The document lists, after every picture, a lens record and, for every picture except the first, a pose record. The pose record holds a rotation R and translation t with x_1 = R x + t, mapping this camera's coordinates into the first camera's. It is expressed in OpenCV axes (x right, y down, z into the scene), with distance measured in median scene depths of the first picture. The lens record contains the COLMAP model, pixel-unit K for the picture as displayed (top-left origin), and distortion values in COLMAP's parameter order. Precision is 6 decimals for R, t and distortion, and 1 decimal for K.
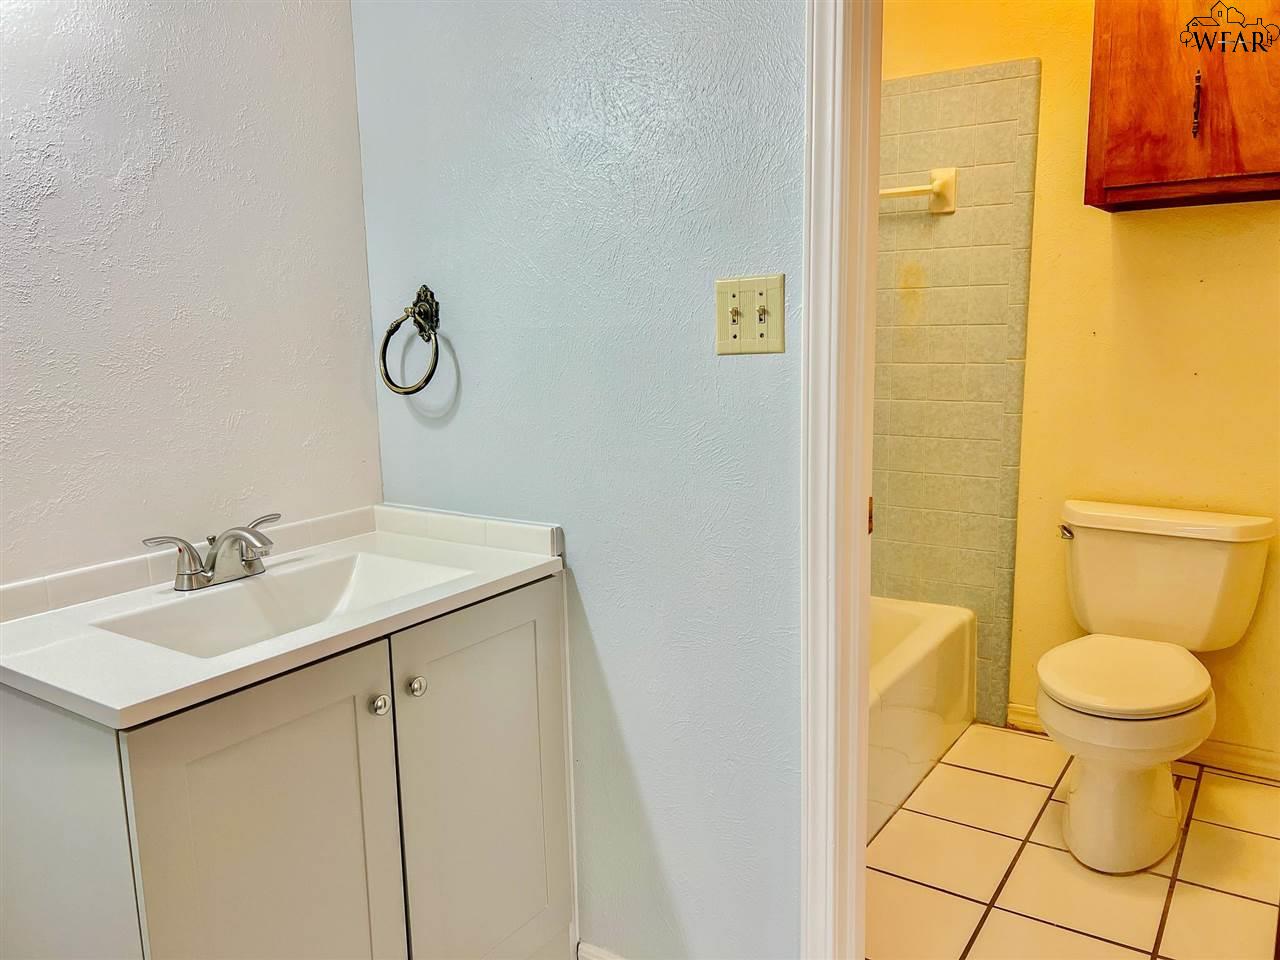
lens RADIAL K [[961.7, 0, 646.7], [0, 961.7, 480.3], [0, 0, 1]] dist [0.083731, -0.143063]
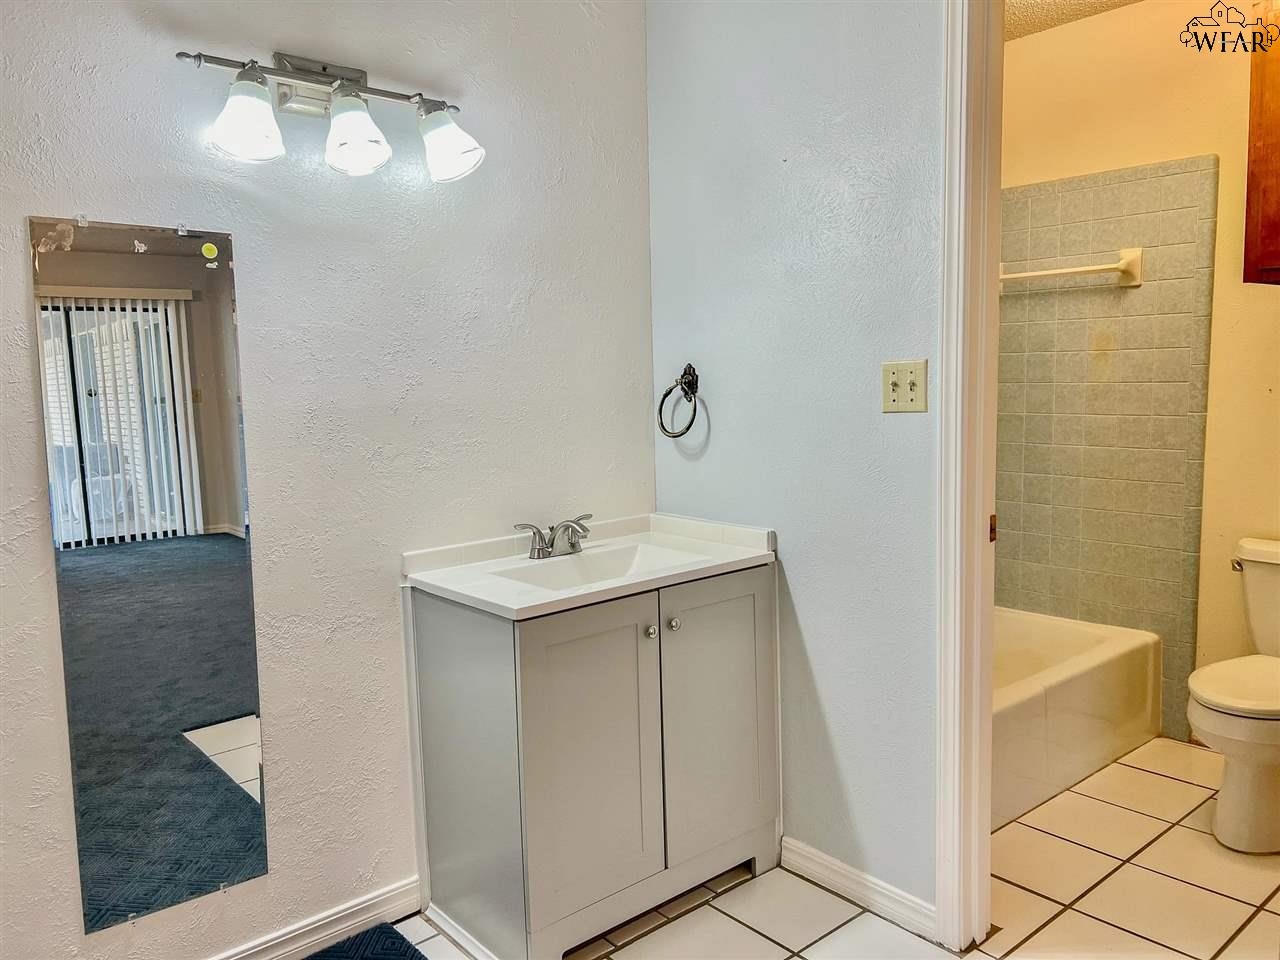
lens RADIAL K [[961.7, 0, 646.7], [0, 961.7, 480.3], [0, 0, 1]] dist [0.083731, -0.143063]
pose [[0.963217, 0.025112, -0.267550, 0.095921], [-0.036511, 0.998621, -0.037713, 0.030491], [0.266234, 0.046095, 0.962806, -0.383883]]
